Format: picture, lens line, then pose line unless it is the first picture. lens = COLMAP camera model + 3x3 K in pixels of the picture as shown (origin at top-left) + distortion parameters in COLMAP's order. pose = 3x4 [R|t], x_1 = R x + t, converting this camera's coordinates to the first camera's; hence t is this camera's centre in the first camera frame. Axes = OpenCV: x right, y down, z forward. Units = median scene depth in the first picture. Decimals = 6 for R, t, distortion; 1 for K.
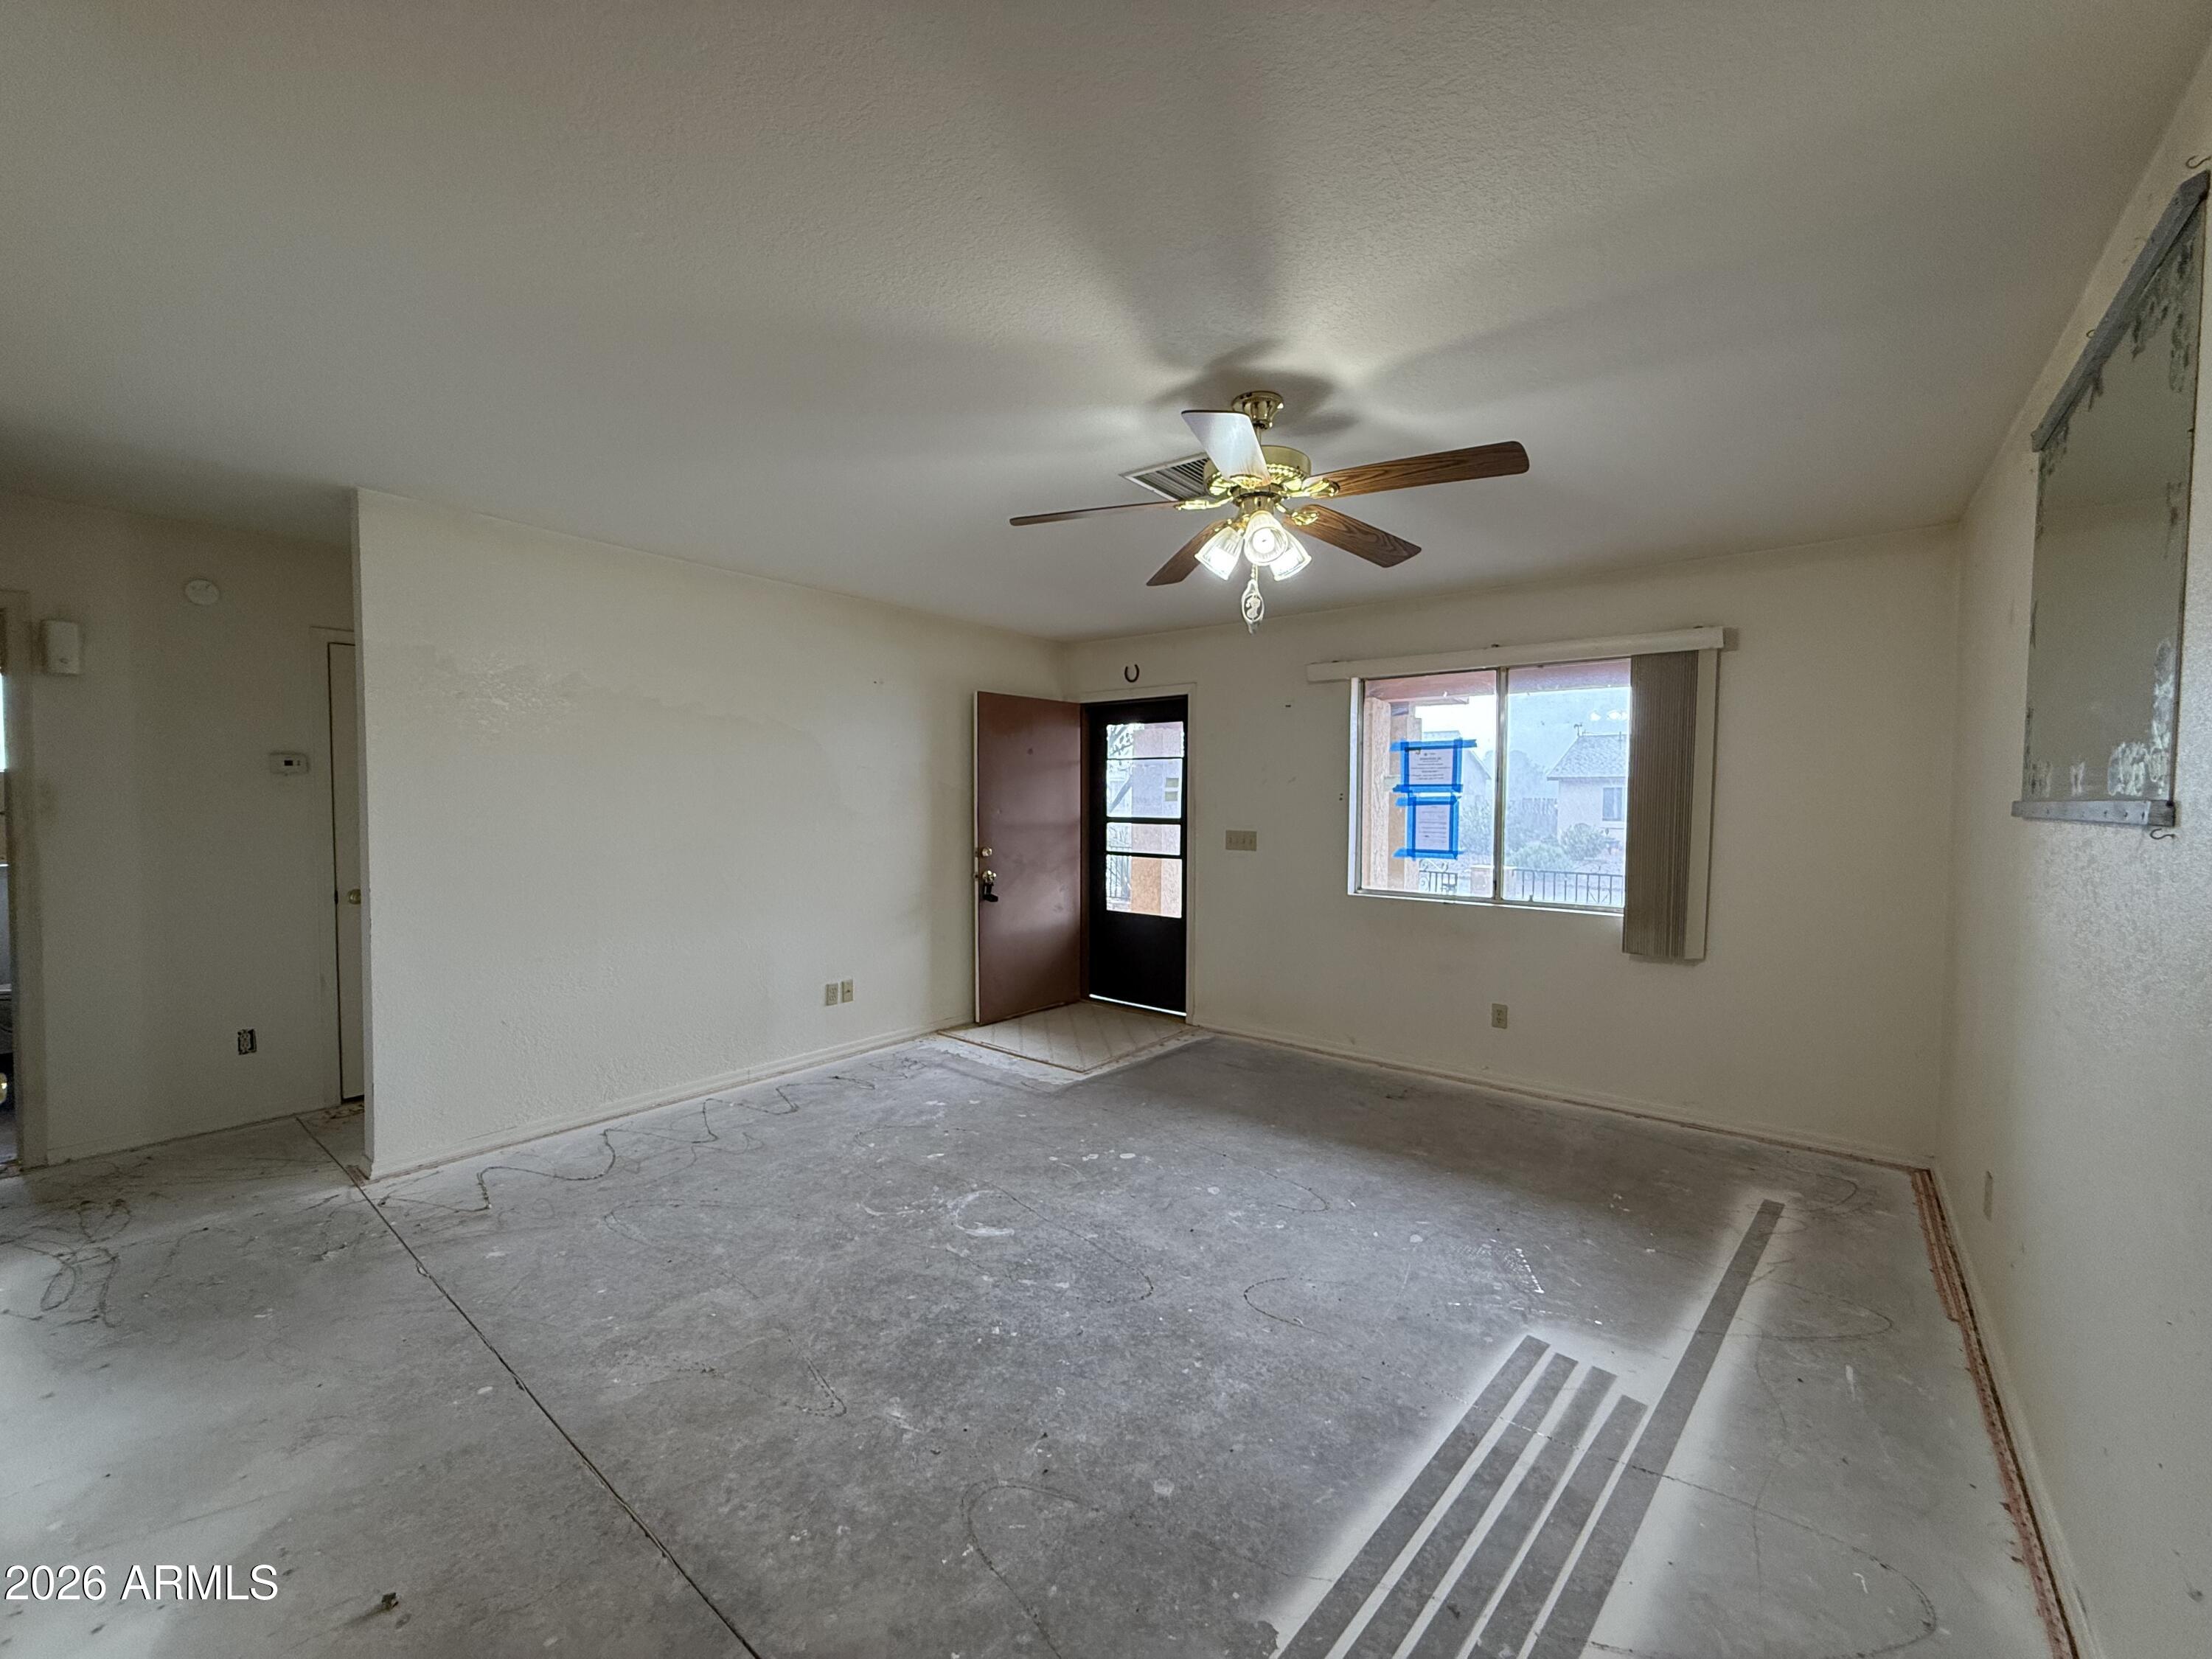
lens RADIAL K [[885.0, 0, 1114.0], [0, 885.0, 828.8], [0, 0, 1]] dist [-0.000428, -0.000038]
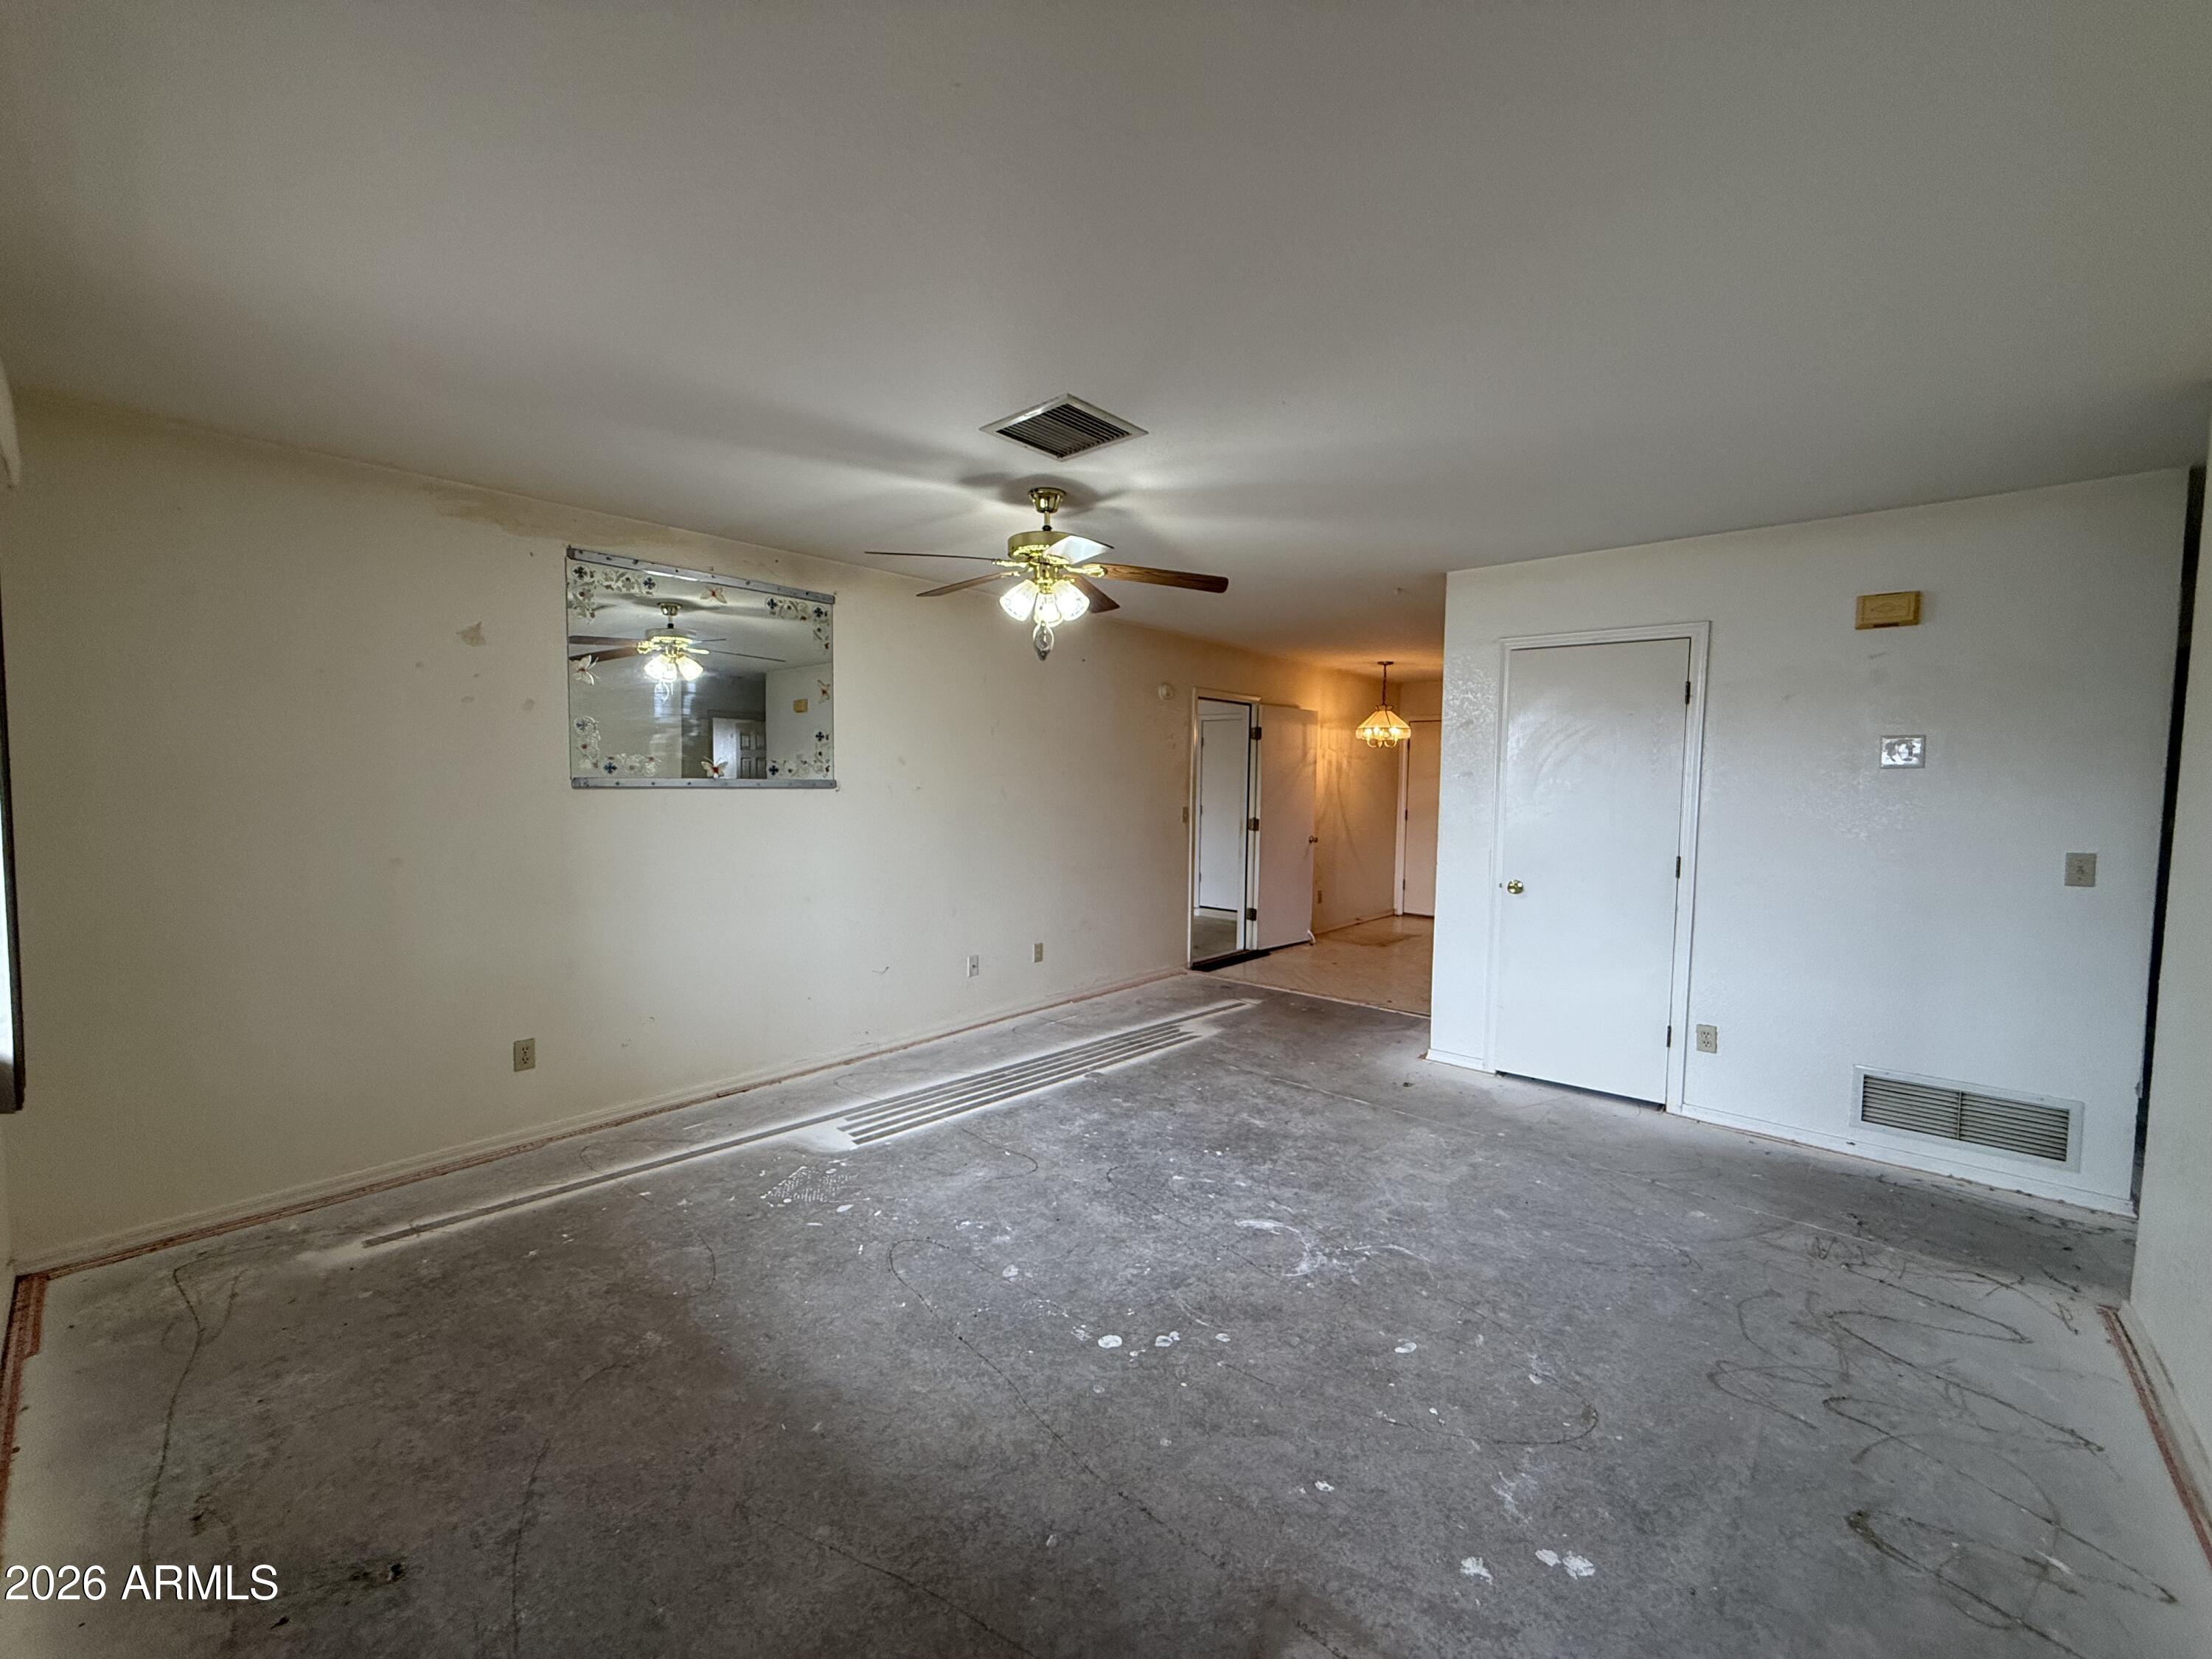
lens RADIAL K [[885.0, 0, 1115.2], [0, 885.0, 831.6], [0, 0, 1]] dist [-0.000428, -0.000038]
pose [[-0.998955, -0.022049, 0.040046, -0.007245], [-0.018119, 0.995217, 0.095994, -0.081081], [-0.041971, 0.095168, -0.994576, 1.981511]]
